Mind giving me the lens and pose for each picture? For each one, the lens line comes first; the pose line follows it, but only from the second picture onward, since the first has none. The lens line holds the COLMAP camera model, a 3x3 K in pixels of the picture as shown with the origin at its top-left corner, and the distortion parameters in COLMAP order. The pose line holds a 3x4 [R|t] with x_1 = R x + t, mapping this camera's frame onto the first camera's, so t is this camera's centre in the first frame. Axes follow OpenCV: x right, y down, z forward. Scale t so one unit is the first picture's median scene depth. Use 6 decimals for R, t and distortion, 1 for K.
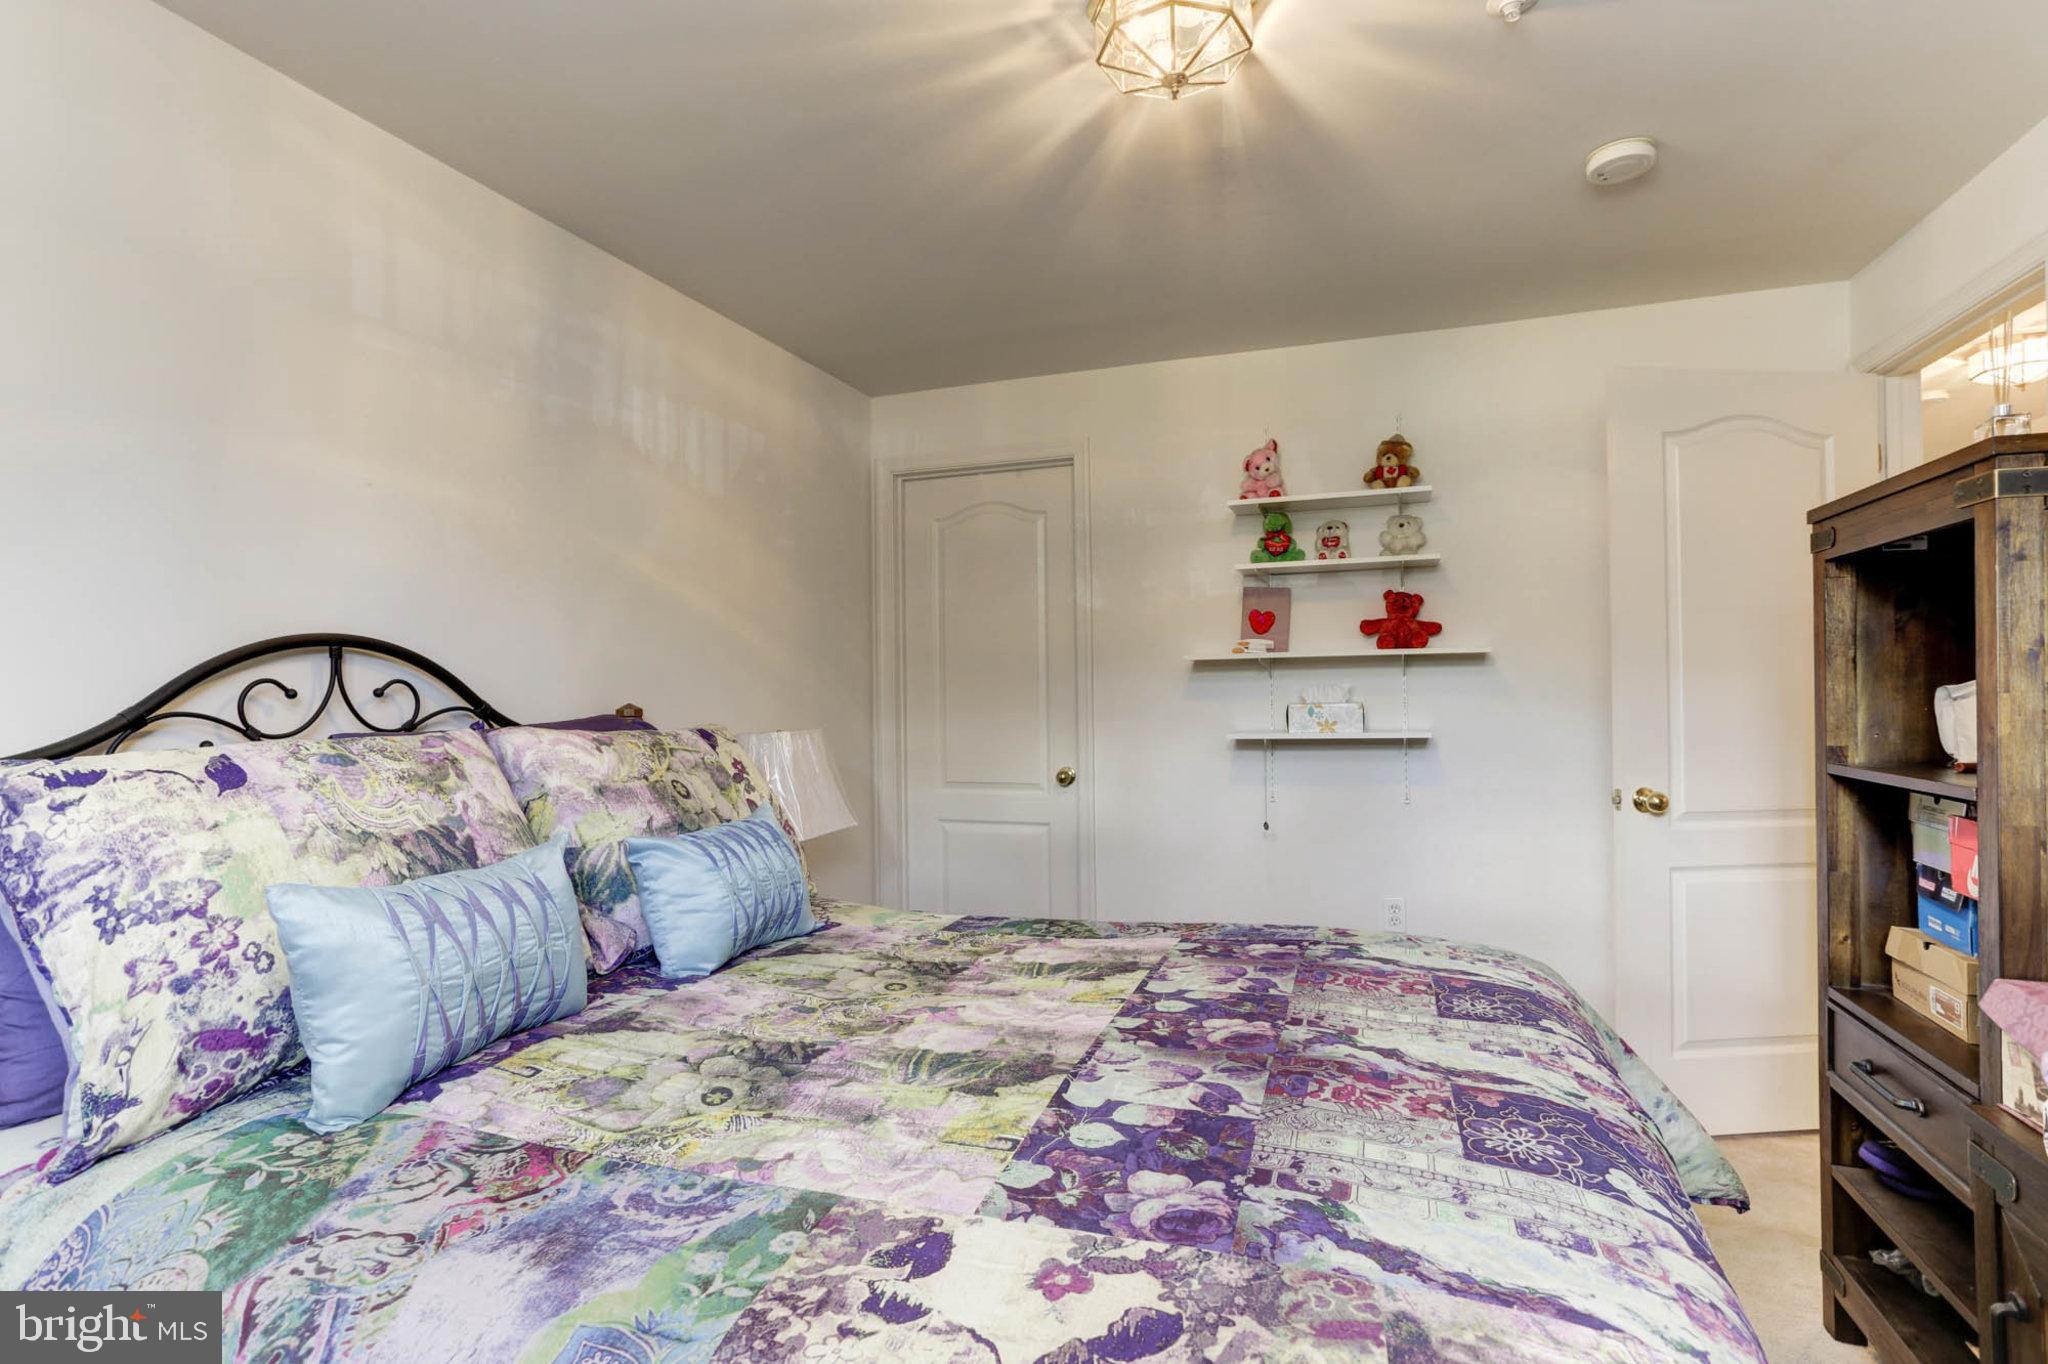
lens RADIAL K [[1011.7, 0, 1007.8], [0, 1011.7, 662.9], [0, 0, 1]] dist [-0.052501, 0.035162]
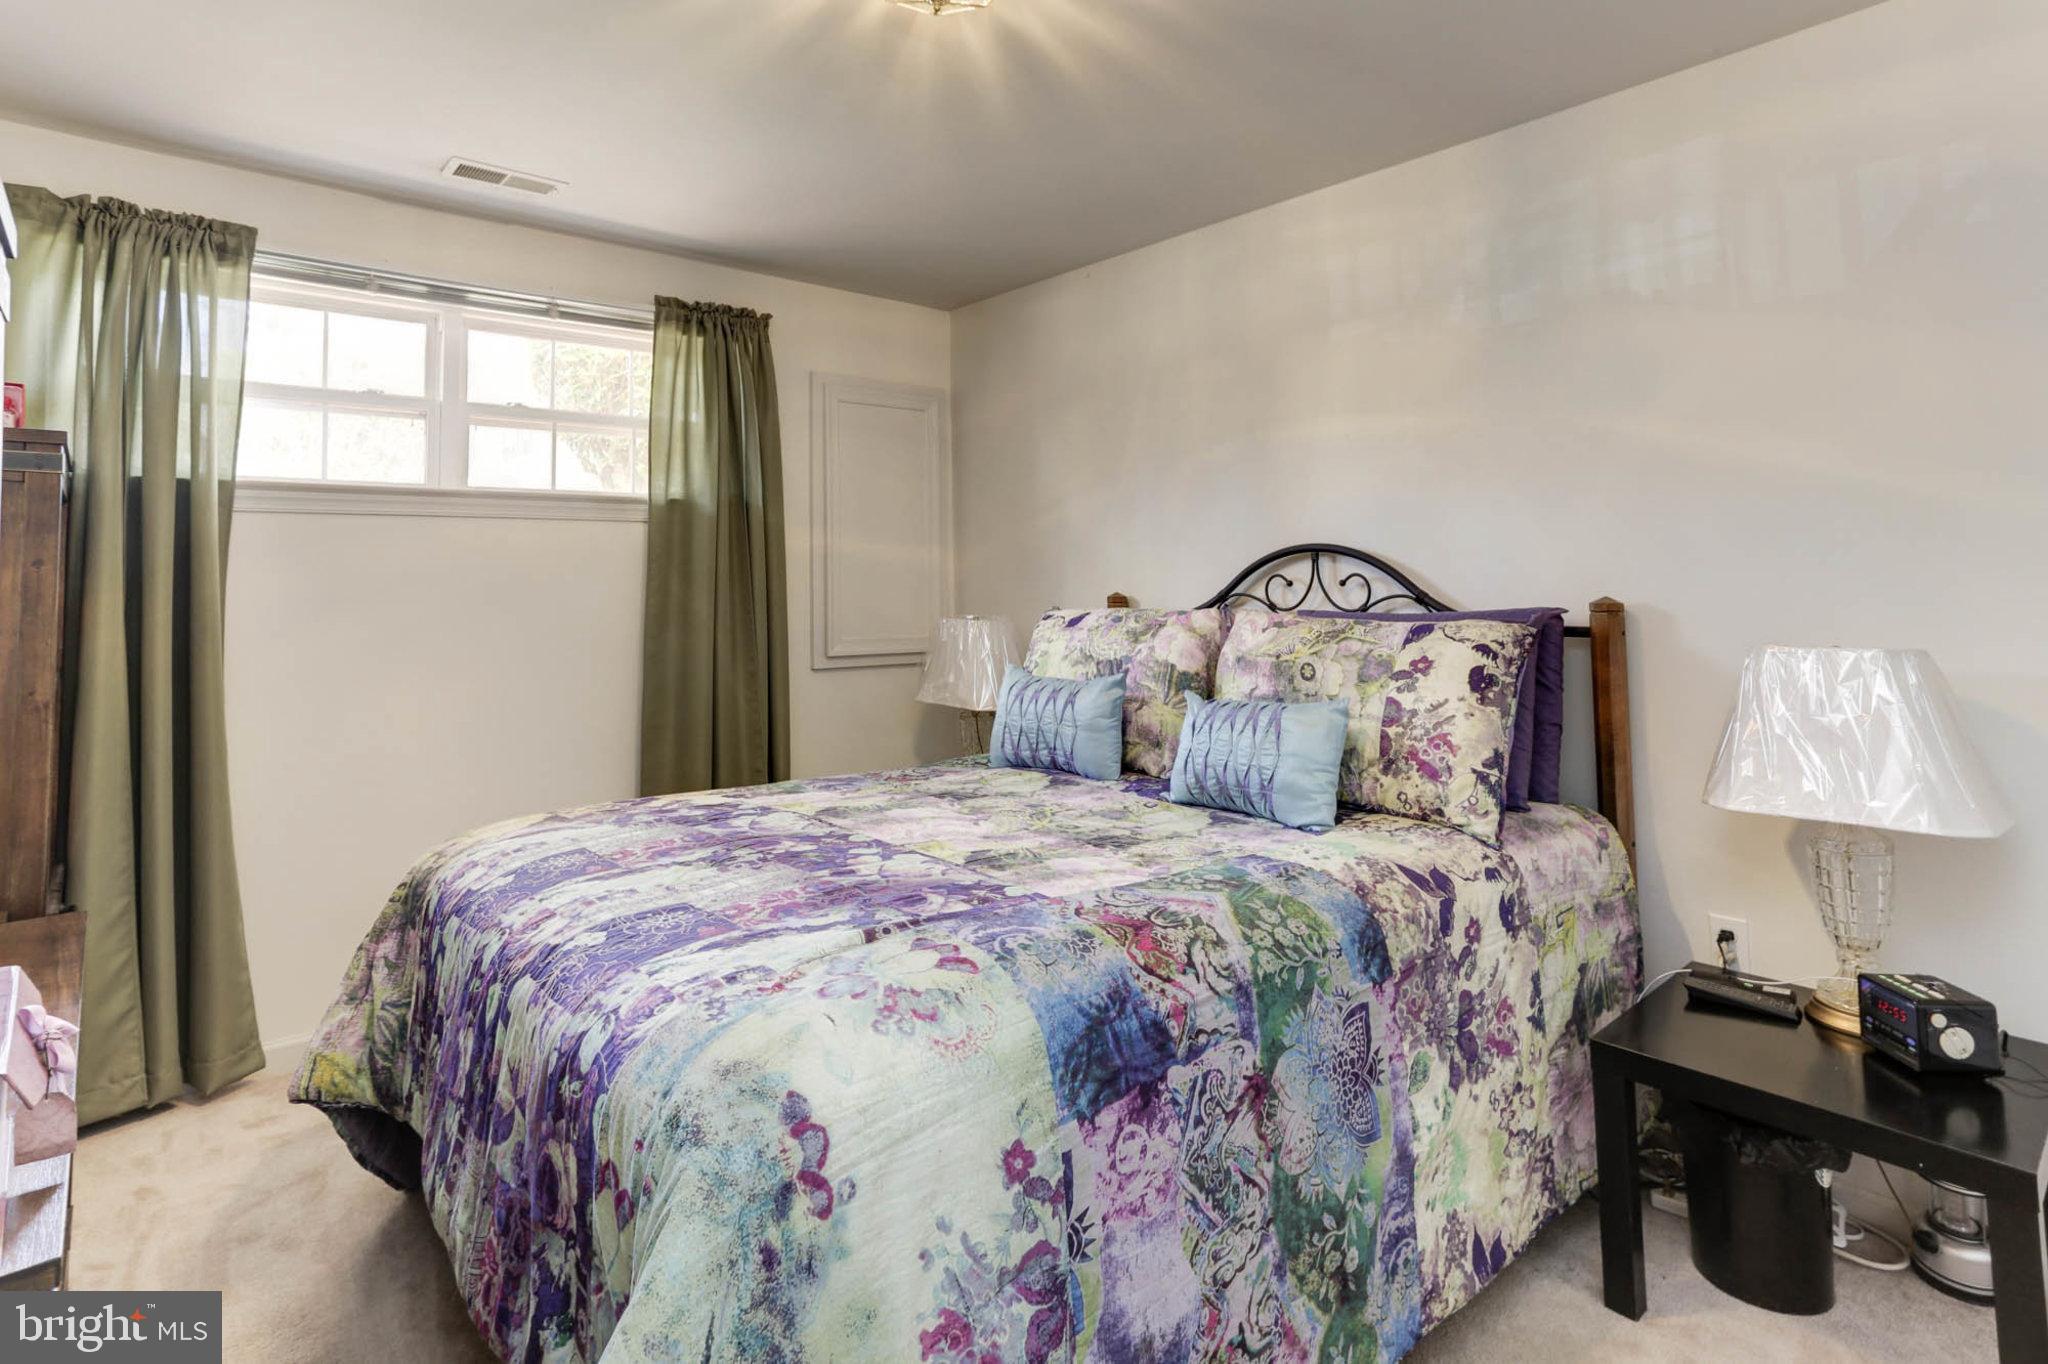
lens RADIAL K [[1011.7, 0, 1007.8], [0, 1011.7, 662.9], [0, 0, 1]] dist [-0.052501, 0.035162]
pose [[-0.485622, 0.082801, -0.870238, 0.980345], [0.042246, 0.996564, 0.071246, 0.022793], [0.873147, -0.002165, -0.487452, 1.397651]]
